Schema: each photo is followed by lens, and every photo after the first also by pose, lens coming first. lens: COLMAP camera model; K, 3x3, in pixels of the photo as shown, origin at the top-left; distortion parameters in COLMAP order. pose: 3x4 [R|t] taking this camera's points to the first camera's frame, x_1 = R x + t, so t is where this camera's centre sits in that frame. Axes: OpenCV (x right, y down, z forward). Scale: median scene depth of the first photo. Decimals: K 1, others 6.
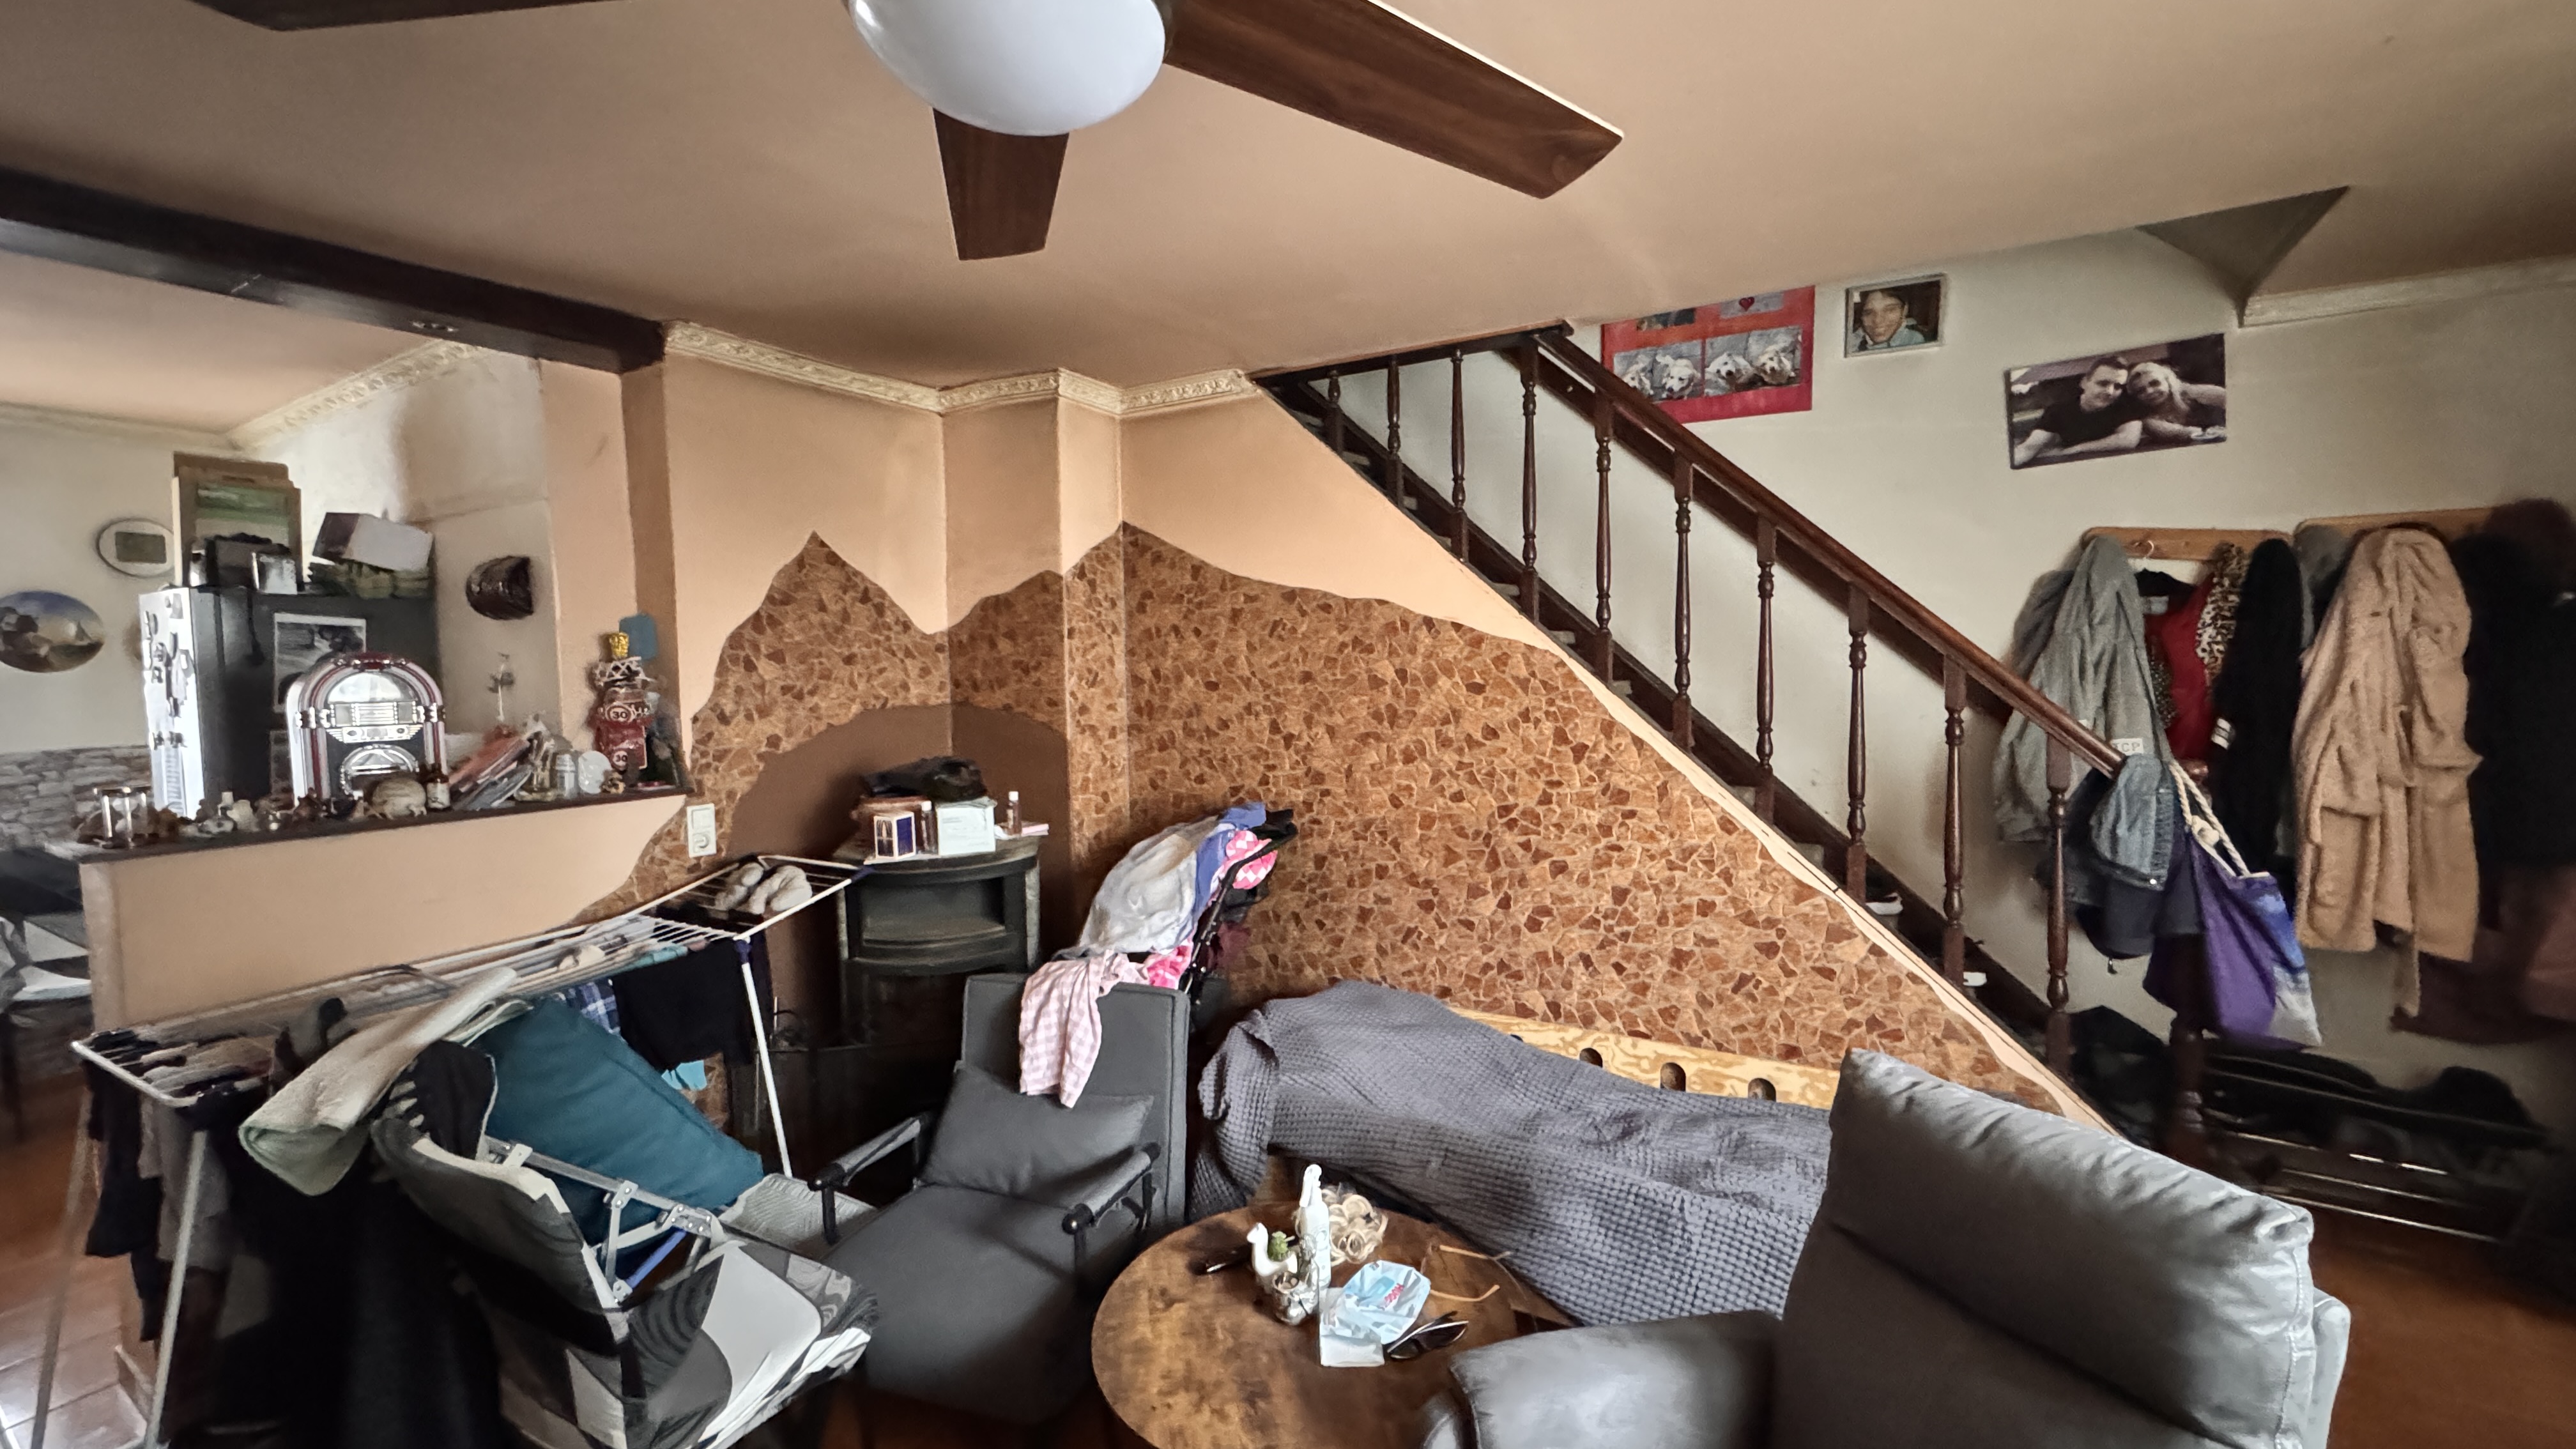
lens RADIAL K [[1040.9, 0, 1285.3], [0, 1040.9, 722.2], [0, 0, 1]] dist [-0.000362, -0.000086]
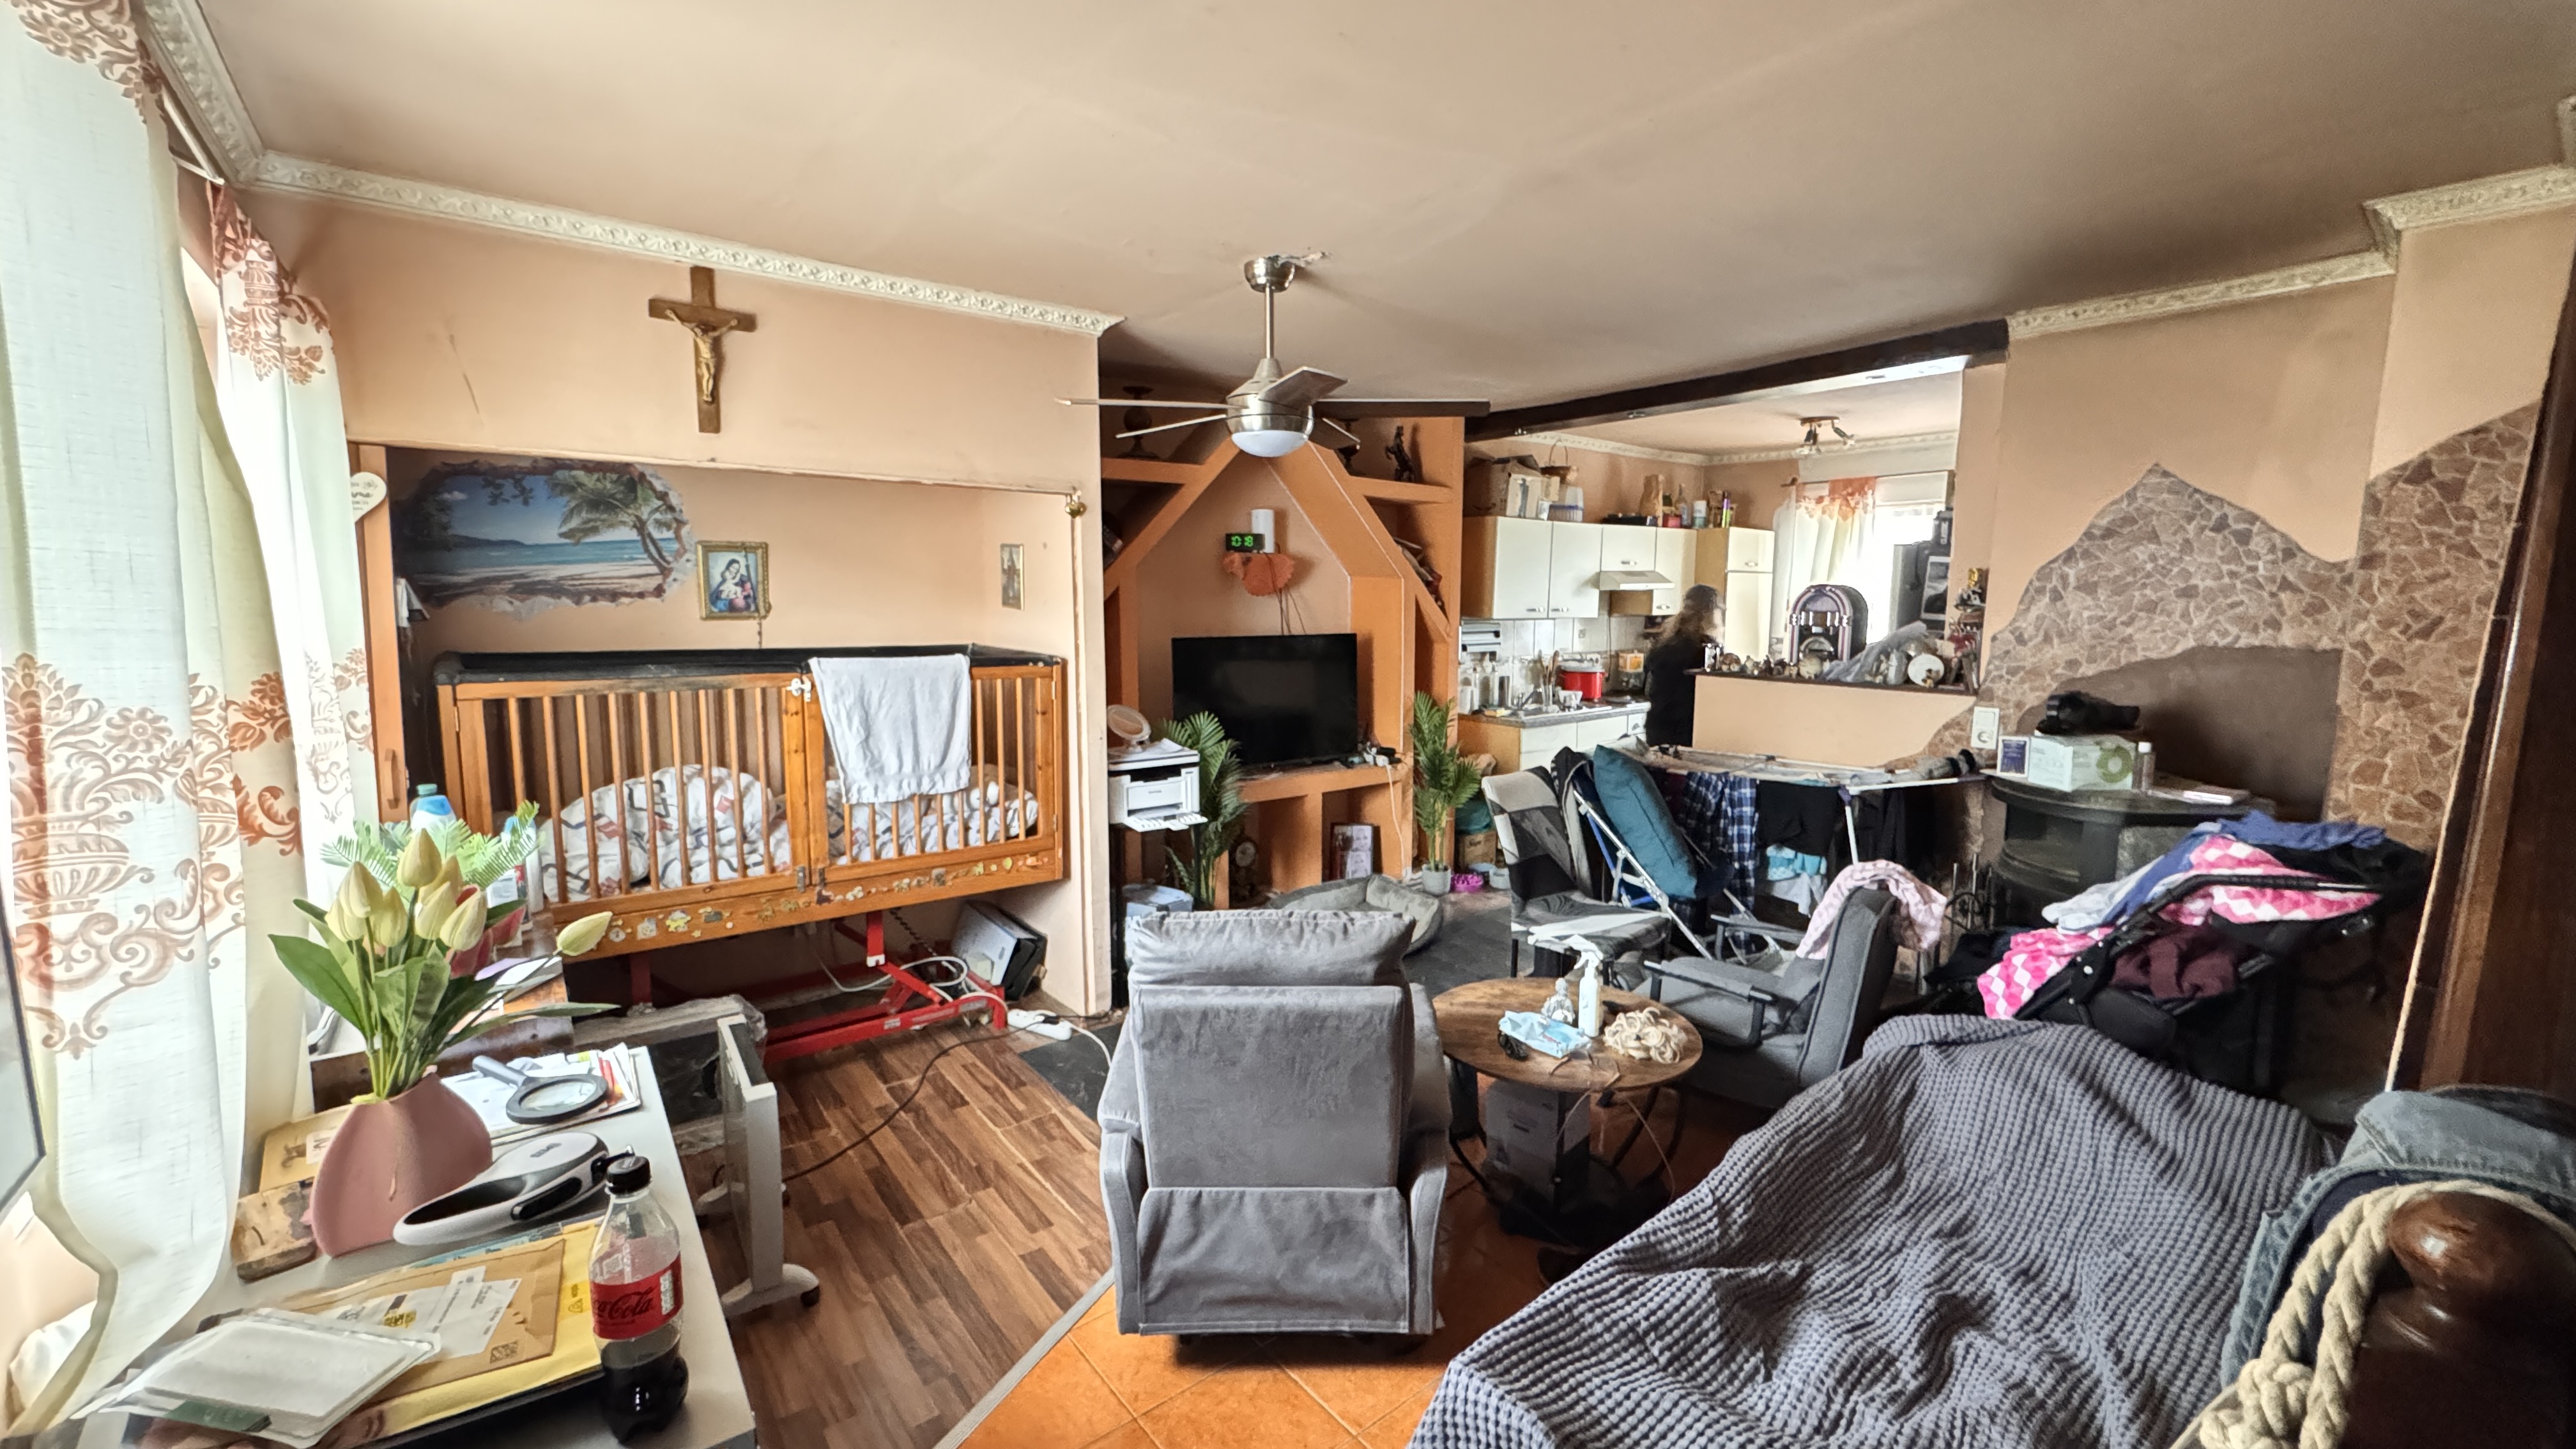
lens RADIAL K [[1040.9, 0, 1285.7], [0, 1040.9, 718.9], [0, 0, 1]] dist [-0.000362, -0.000086]
pose [[-0.368941, 0.130973, -0.920179, 0.847293], [-0.055247, 0.985181, 0.162376, -0.059051], [0.927809, 0.110744, -0.356238, 0.629034]]
